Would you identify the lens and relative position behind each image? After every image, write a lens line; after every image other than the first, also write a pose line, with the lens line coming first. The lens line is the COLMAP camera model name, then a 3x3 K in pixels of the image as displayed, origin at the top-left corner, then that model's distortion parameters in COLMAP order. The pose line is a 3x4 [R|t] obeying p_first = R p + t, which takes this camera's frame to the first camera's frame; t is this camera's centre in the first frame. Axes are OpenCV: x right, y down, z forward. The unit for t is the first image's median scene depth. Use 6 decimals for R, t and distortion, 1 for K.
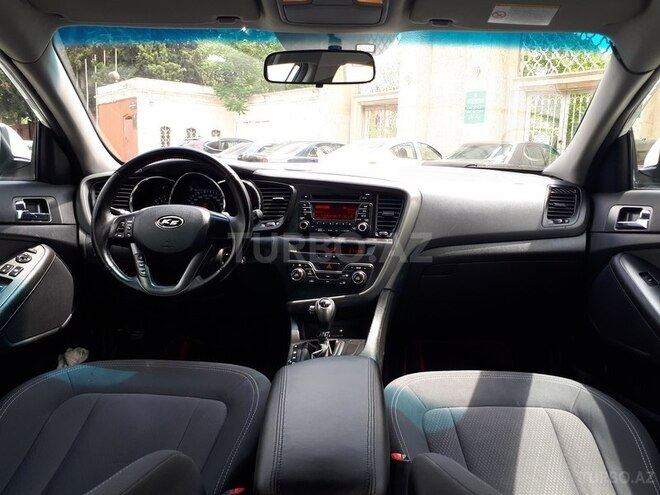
lens RADIAL K [[528.9, 0, 340.2], [0, 528.9, 238.7], [0, 0, 1]] dist [0.035431, -0.055841]
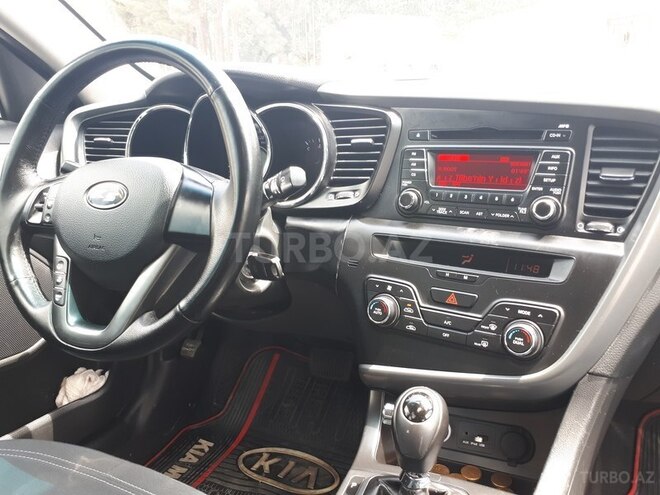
lens RADIAL K [[520.0, 0, 340.0], [0, 520.0, 246.0], [0, 0, 1]] dist [0.009364, -0.001911]
pose [[0.921945, 0.058543, -0.382870, 0.053298], [-0.012526, 0.992501, 0.121596, -0.040082], [0.387118, -0.107309, 0.915765, 0.574420]]
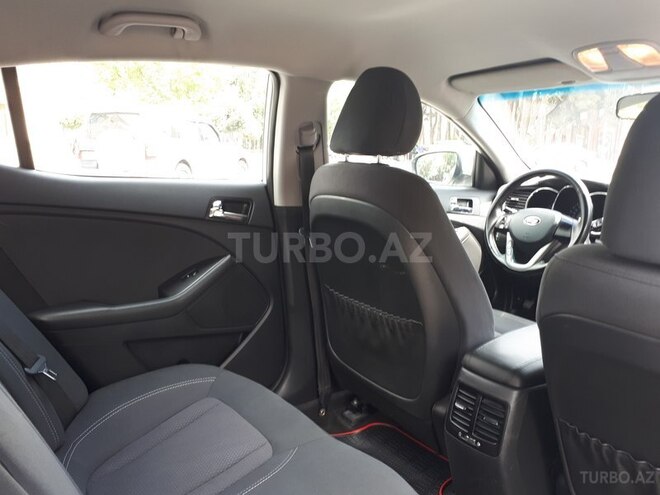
lens RADIAL K [[525.2, 0, 330.0], [0, 525.2, 247.5], [0, 0, 1]] dist [0.008429, -0.001217]
pose [[0.588704, 0.138581, -0.796381, 0.447111], [-0.121367, 0.989181, 0.082414, -0.009814], [0.799185, 0.048137, 0.599154, -0.254853]]
